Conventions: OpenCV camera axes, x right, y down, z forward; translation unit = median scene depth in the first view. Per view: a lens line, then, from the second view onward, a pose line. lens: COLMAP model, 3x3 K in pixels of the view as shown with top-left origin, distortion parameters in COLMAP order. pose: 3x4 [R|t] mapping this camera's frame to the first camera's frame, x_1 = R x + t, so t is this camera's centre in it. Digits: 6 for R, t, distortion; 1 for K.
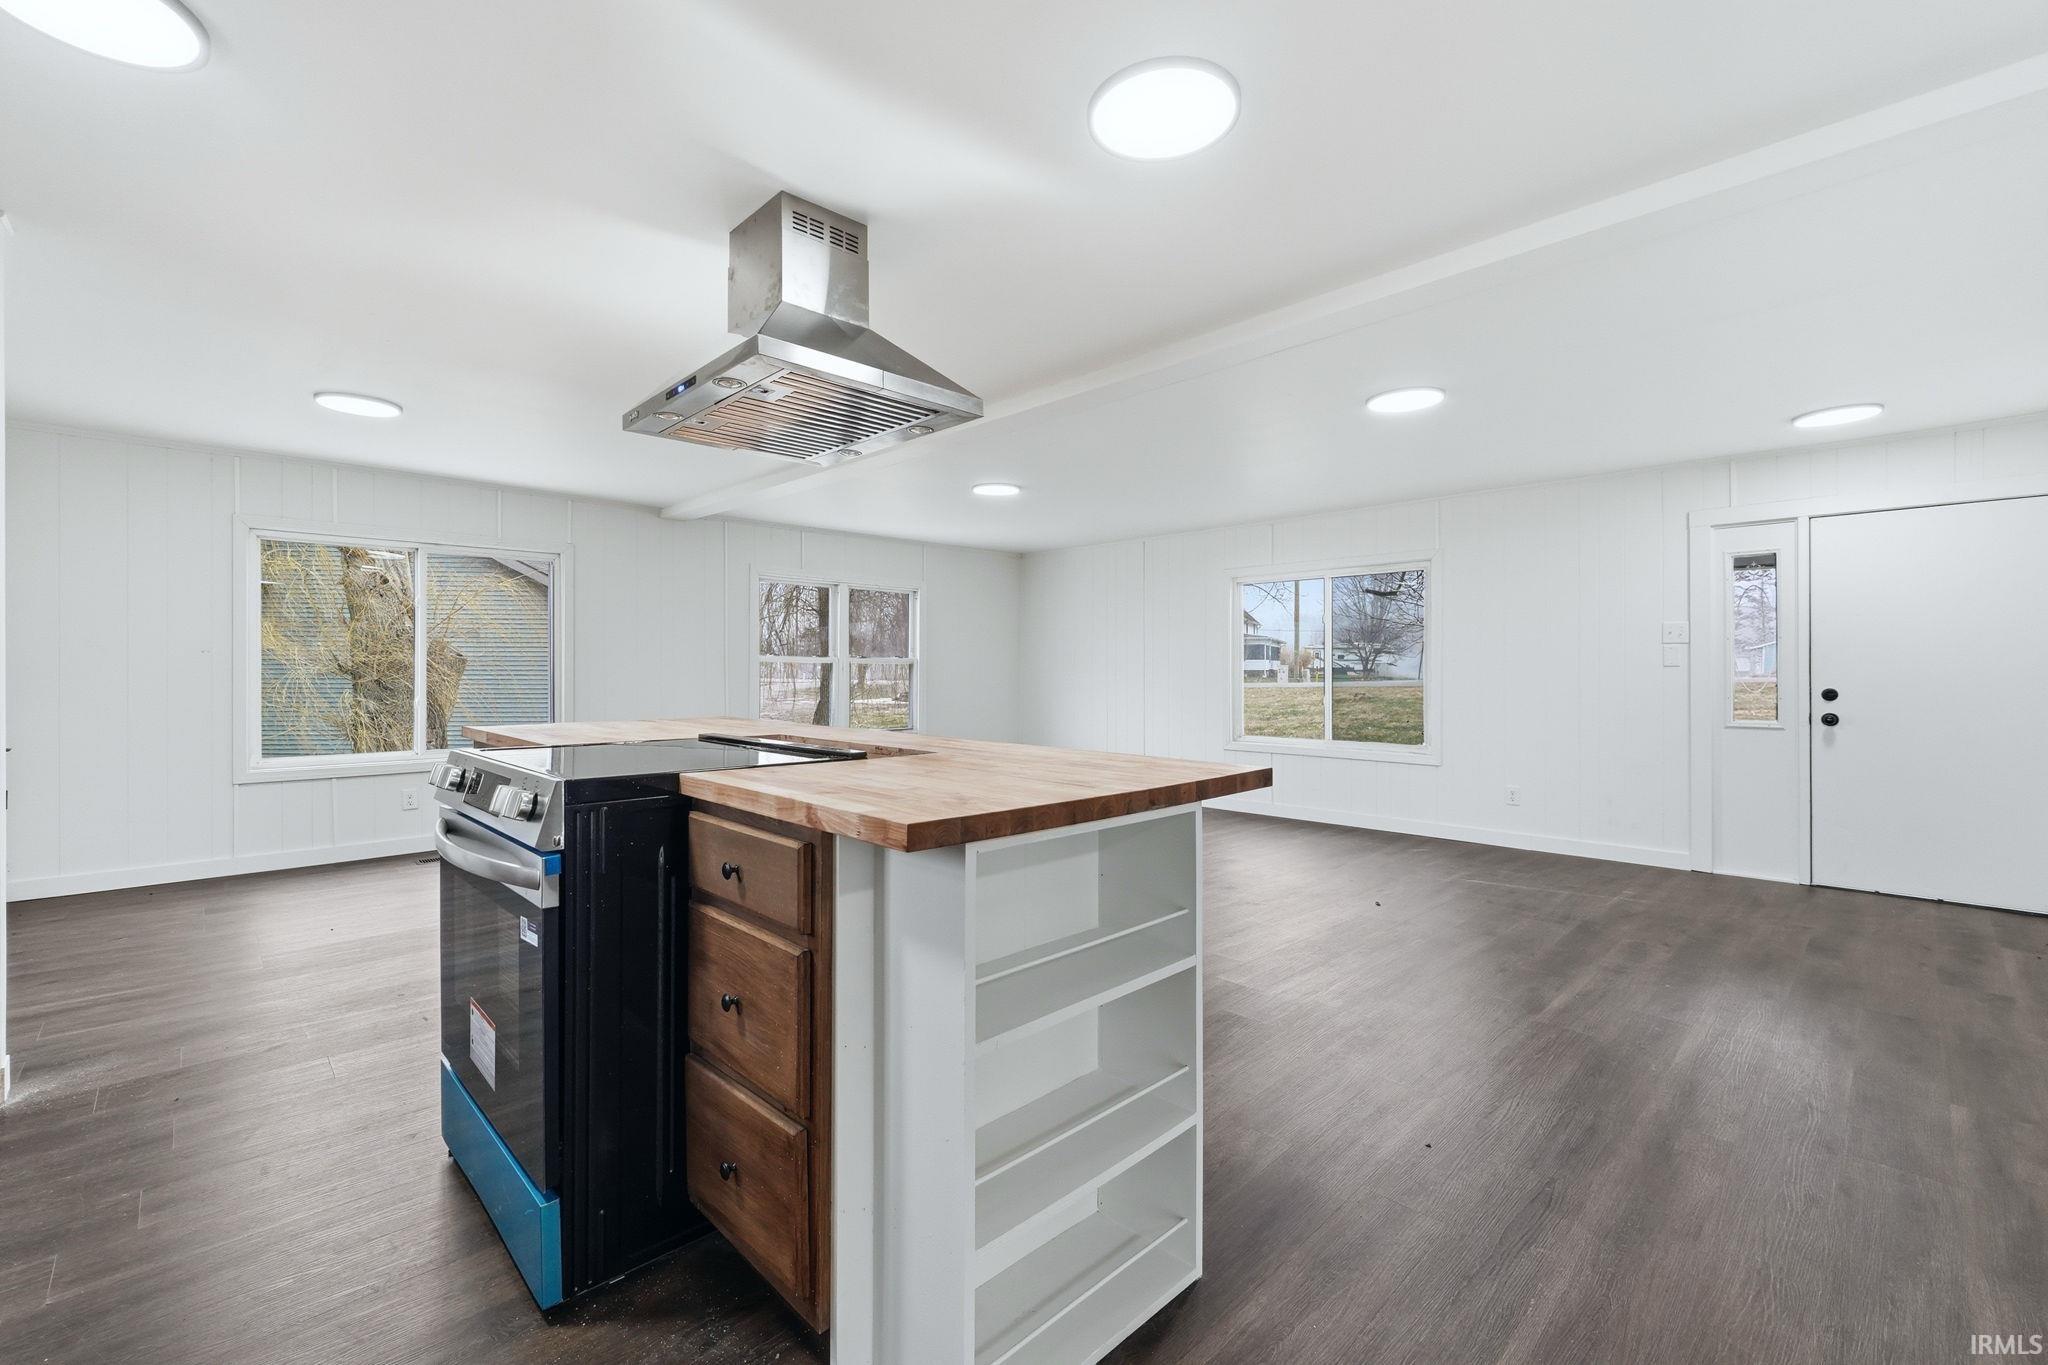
lens RADIAL K [[863.1, 0, 1020.0], [0, 863.1, 675.7], [0, 0, 1]] dist [-0.004037, 0.000844]
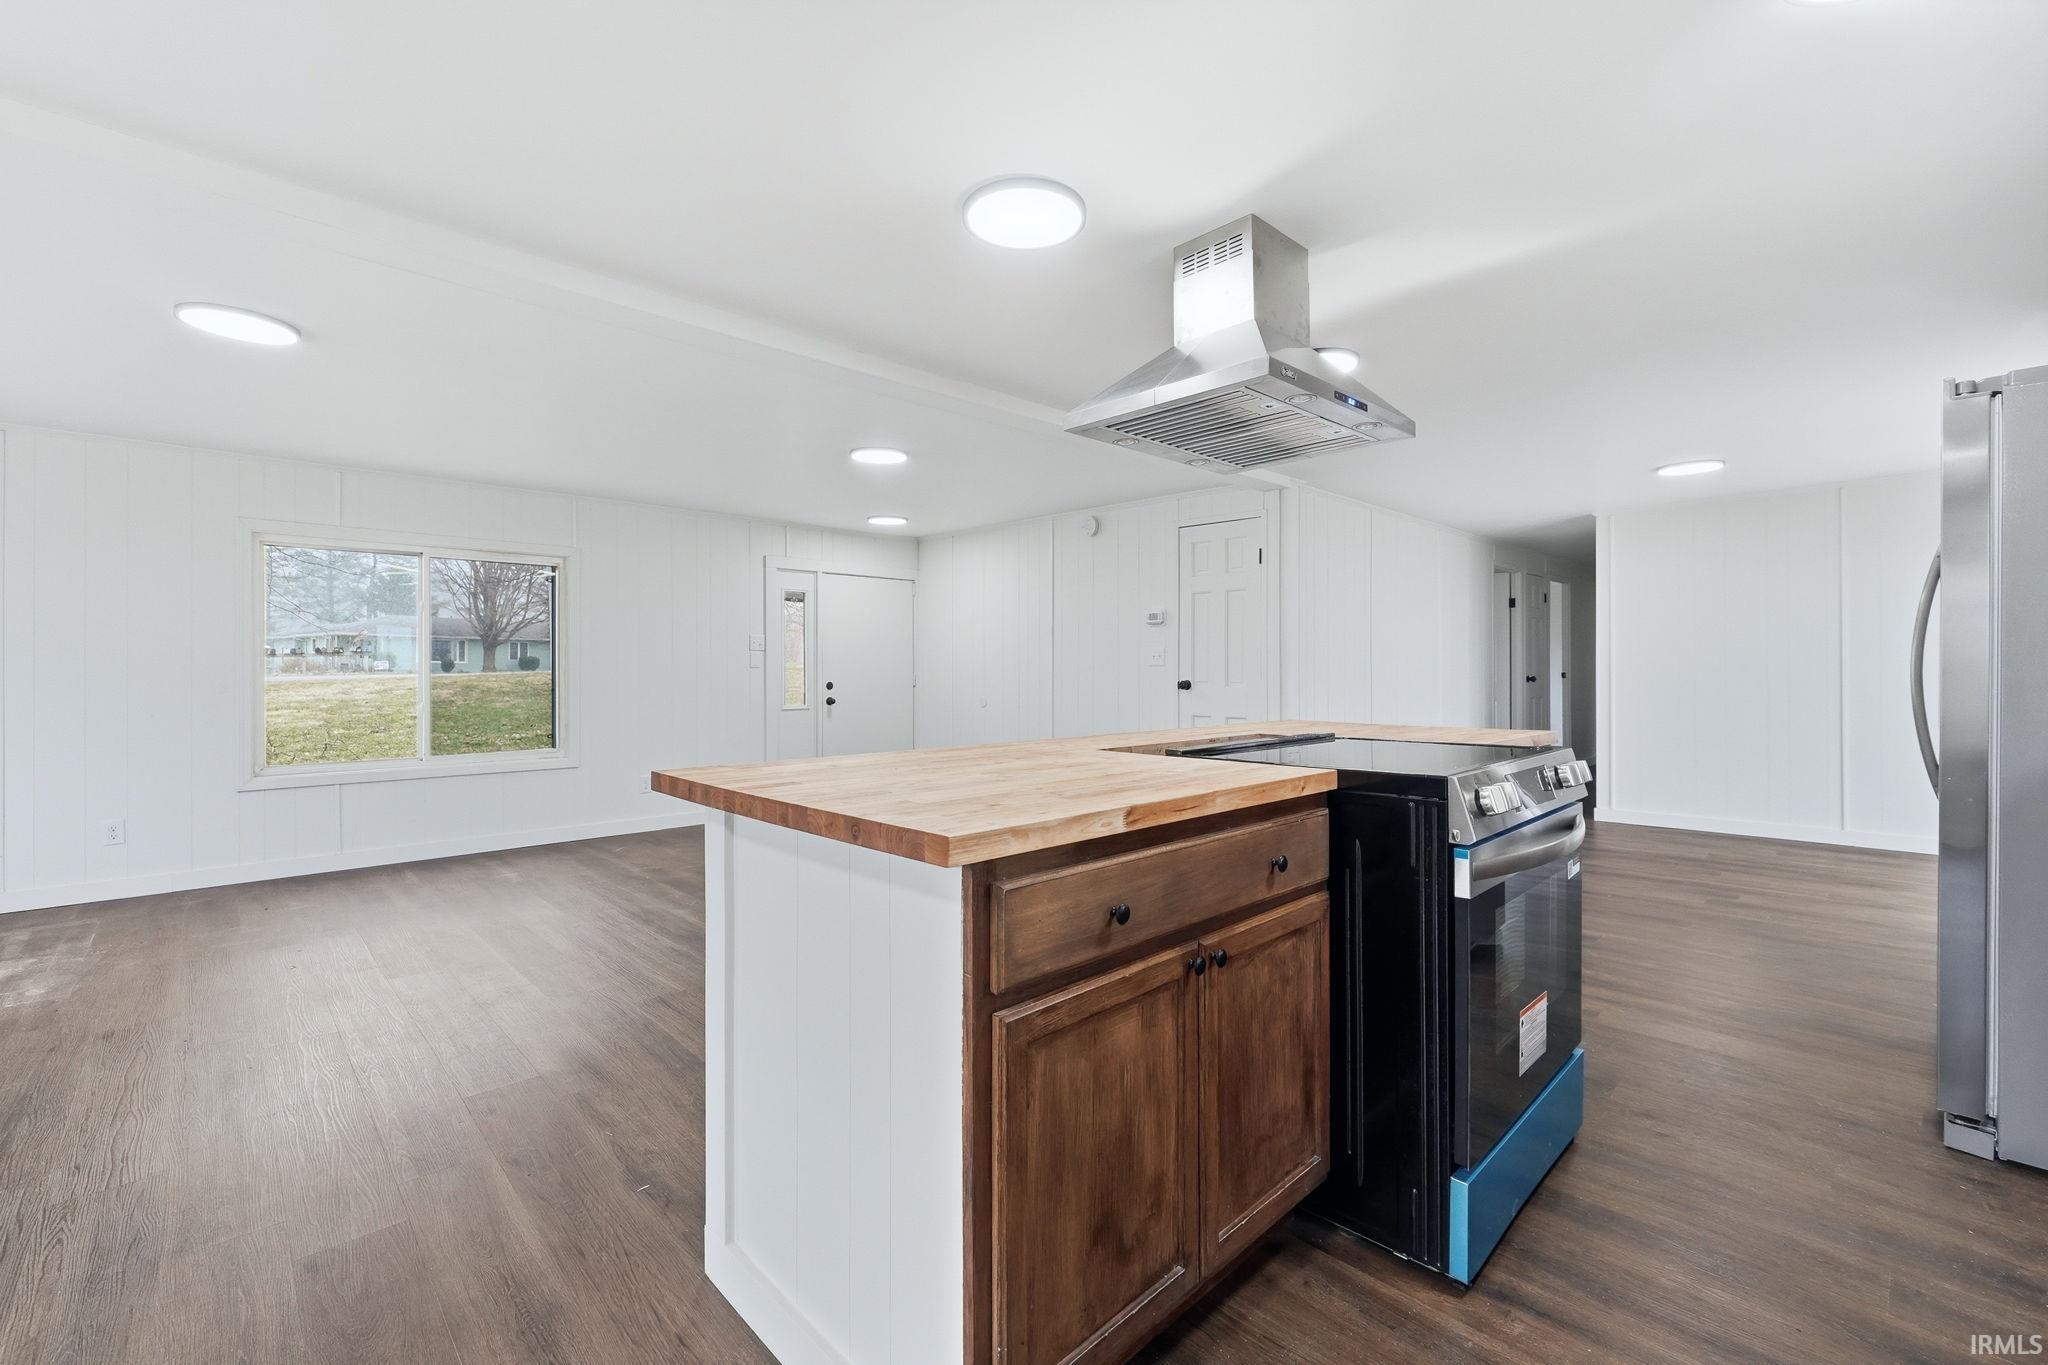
lens RADIAL K [[863.1, 0, 1019.0], [0, 863.1, 670.1], [0, 0, 1]] dist [-0.004037, 0.000844]
pose [[0.006992, -0.000068, 0.999976, -0.613107], [0.006835, 0.999977, 0.000021, -0.004318], [-0.999952, 0.006835, 0.006992, 0.590827]]
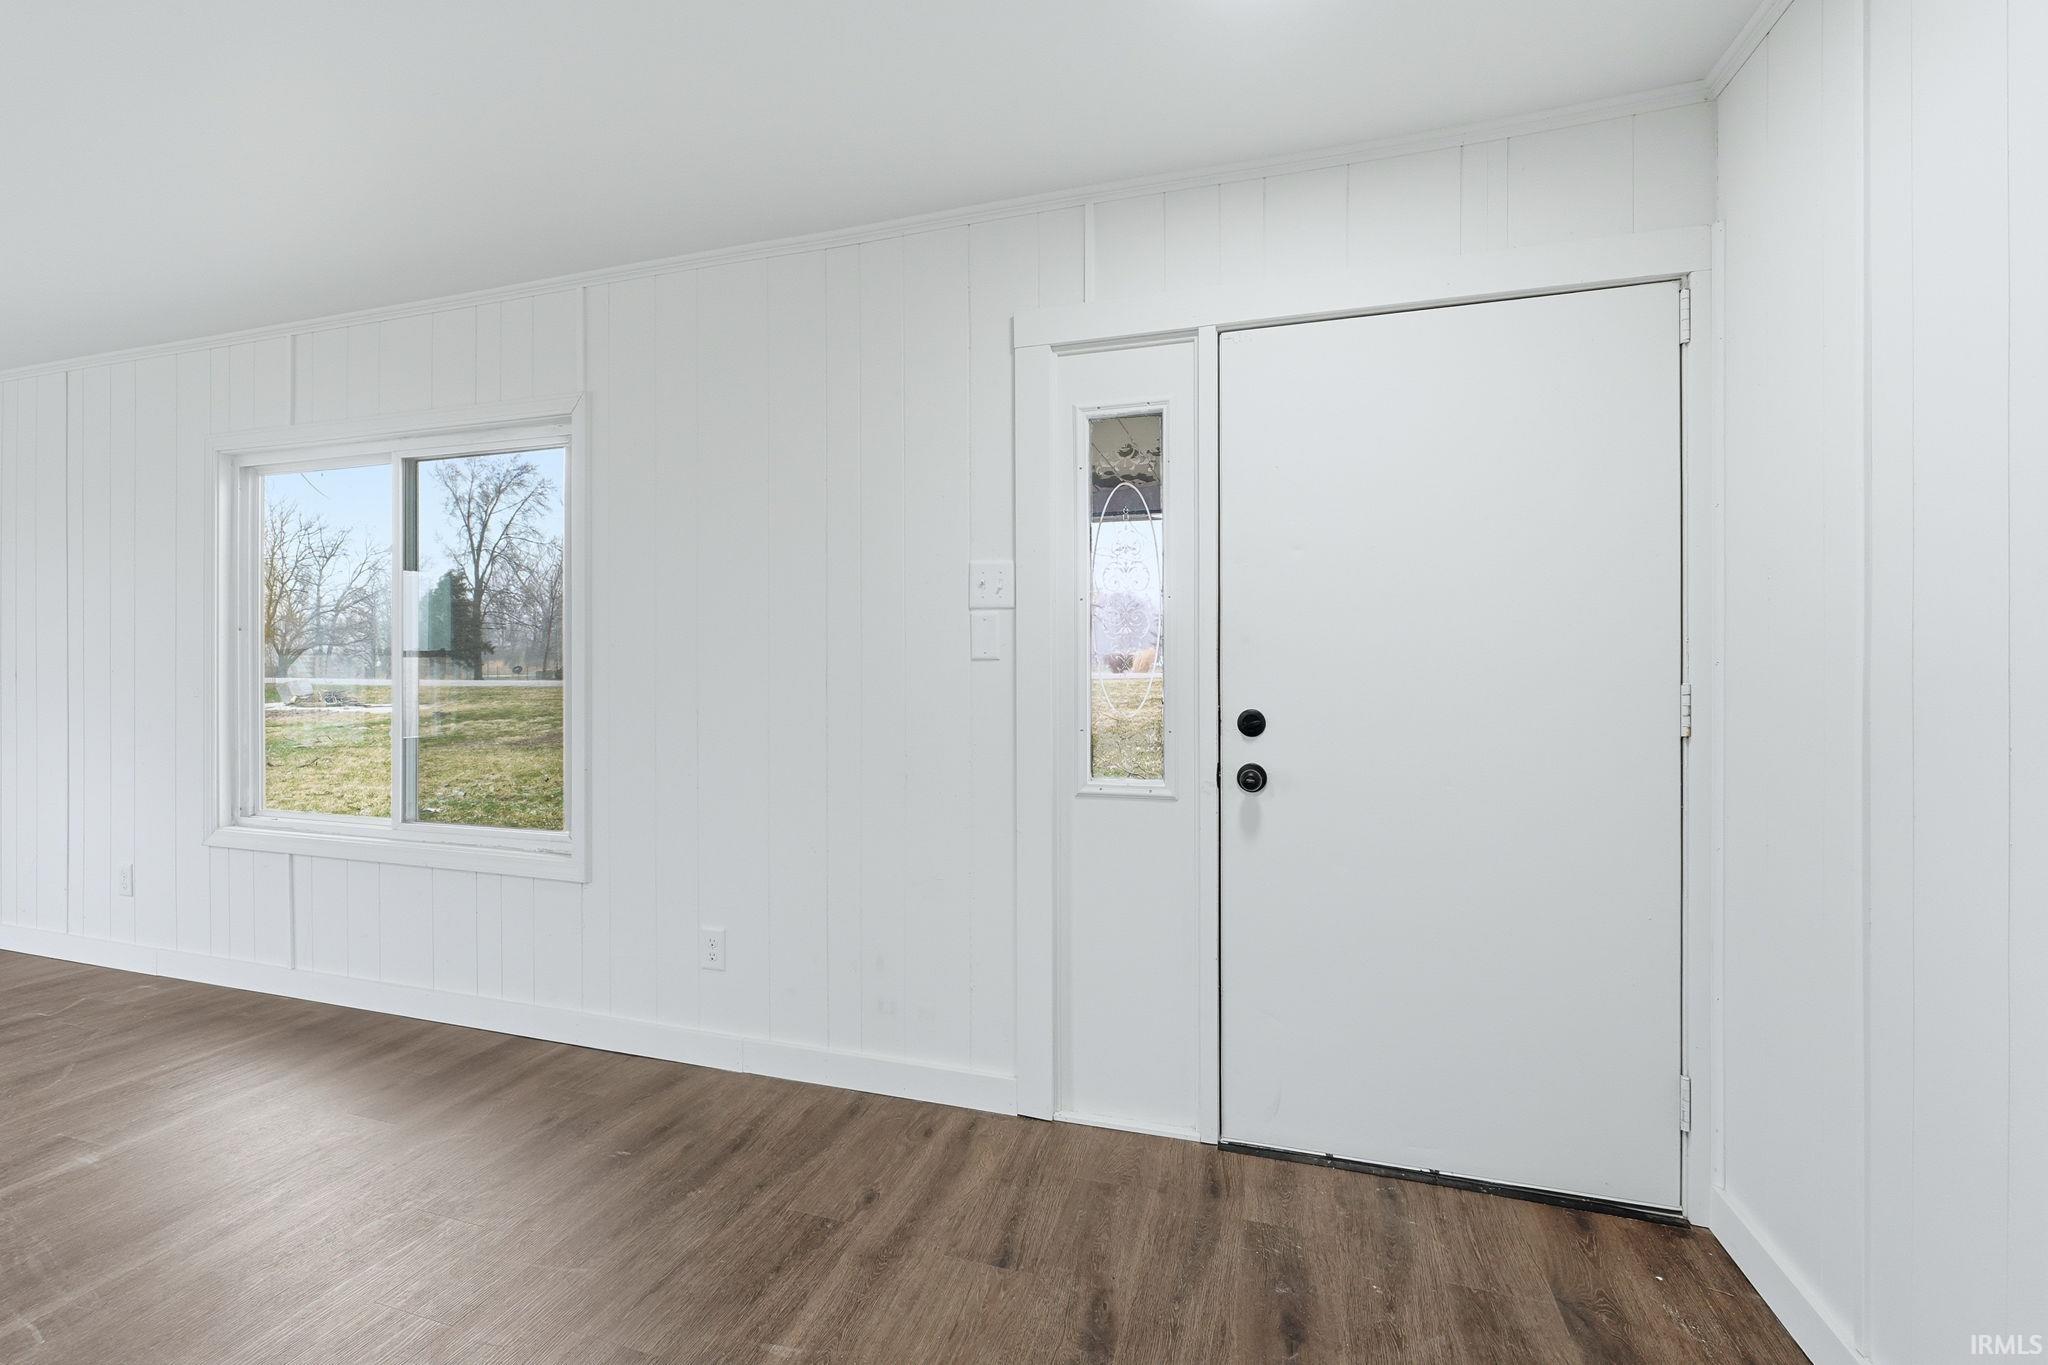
lens RADIAL K [[863.1, 0, 1024.5], [0, 863.1, 669.4], [0, 0, 1]] dist [-0.004037, 0.000844]
pose [[0.875890, 0.001725, 0.482508, 0.572126], [-0.000516, 0.999996, -0.002638, -0.004718], [-0.482511, 0.002062, 0.875888, 0.611834]]
